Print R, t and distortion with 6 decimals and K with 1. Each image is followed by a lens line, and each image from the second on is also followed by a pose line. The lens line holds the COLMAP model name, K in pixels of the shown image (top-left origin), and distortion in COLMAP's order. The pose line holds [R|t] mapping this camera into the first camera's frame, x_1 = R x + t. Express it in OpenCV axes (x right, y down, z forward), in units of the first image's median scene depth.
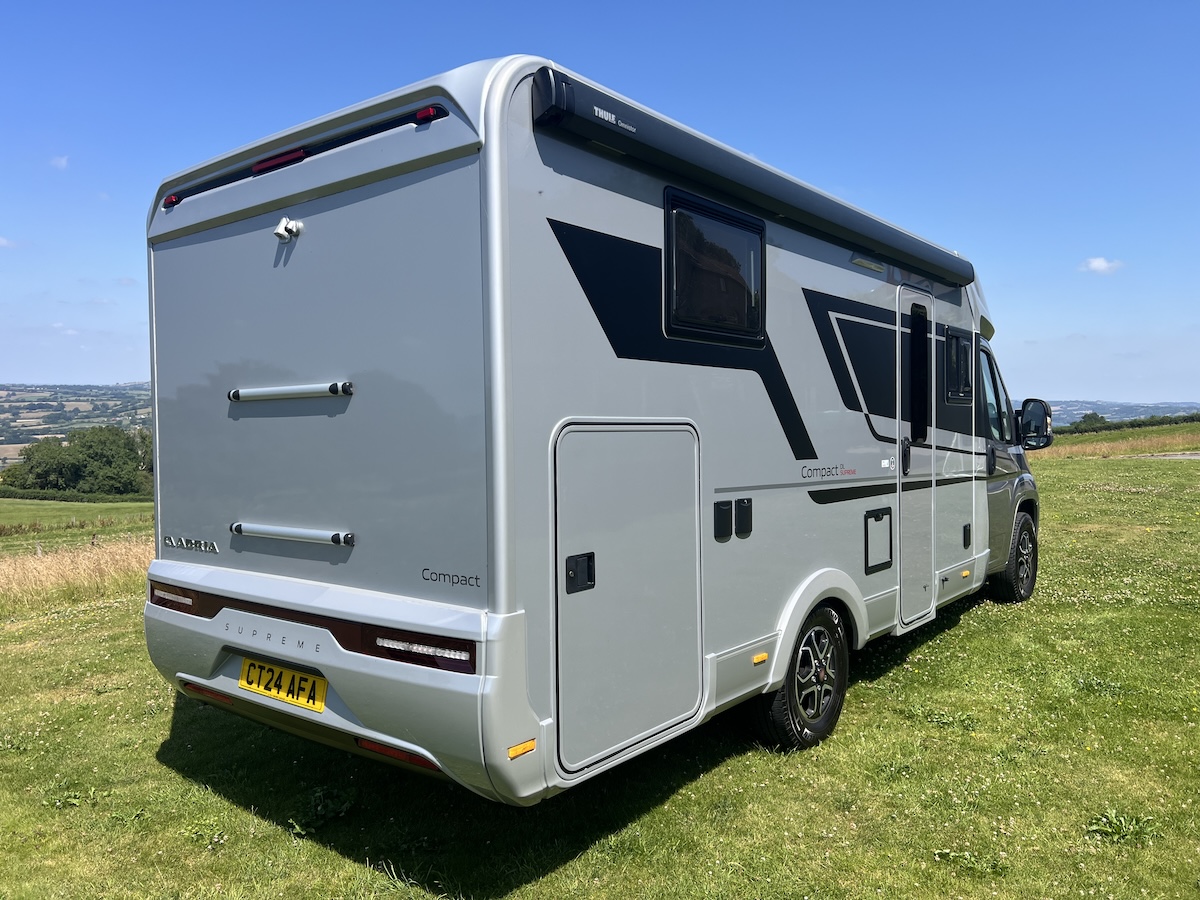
lens RADIAL K [[890.5, 0, 607.0], [0, 890.5, 448.9], [0, 0, 1]] dist [0.096055, -0.145011]
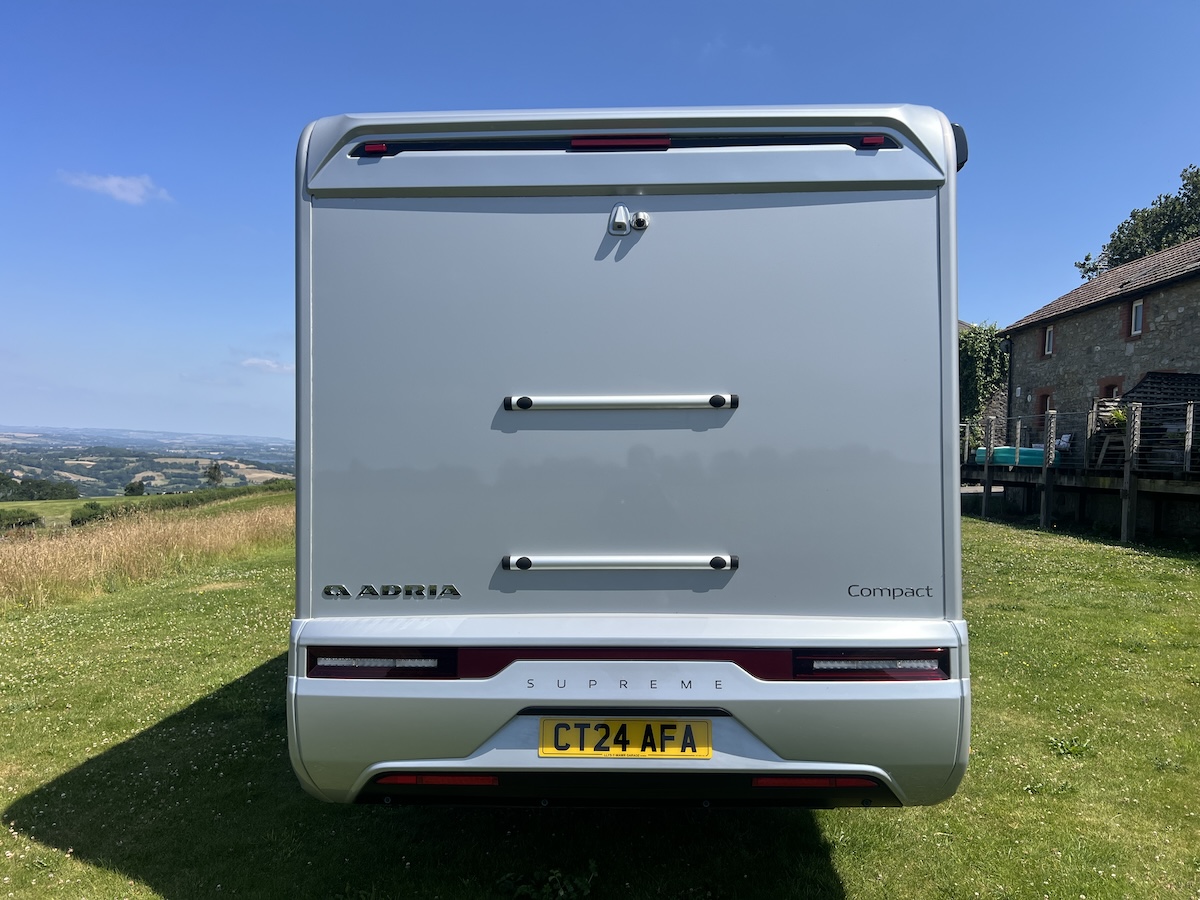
lens RADIAL K [[890.5, 0, 607.0], [0, 890.5, 448.9], [0, 0, 1]] dist [0.096055, -0.145011]
pose [[0.800320, 0.023630, 0.599108, -0.863467], [0.005397, 0.998899, -0.046609, 0.023013], [-0.599549, 0.040535, 0.799311, 0.303282]]
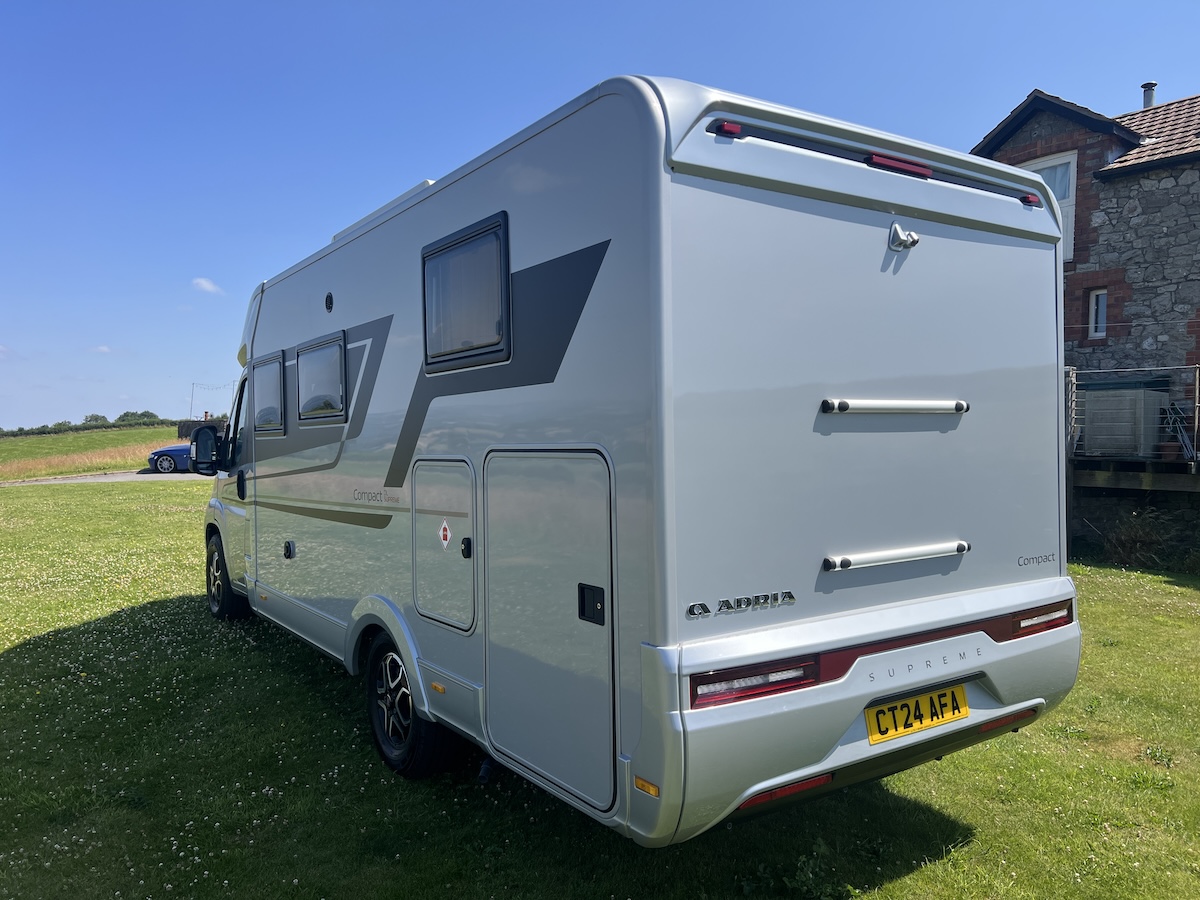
lens RADIAL K [[890.5, 0, 607.0], [0, 890.5, 448.9], [0, 0, 1]] dist [0.096055, -0.145011]
pose [[0.297381, -0.002976, 0.954754, -1.317797], [0.030501, 0.999514, -0.006385, -0.021077], [-0.954272, 0.031020, 0.297327, 0.986618]]
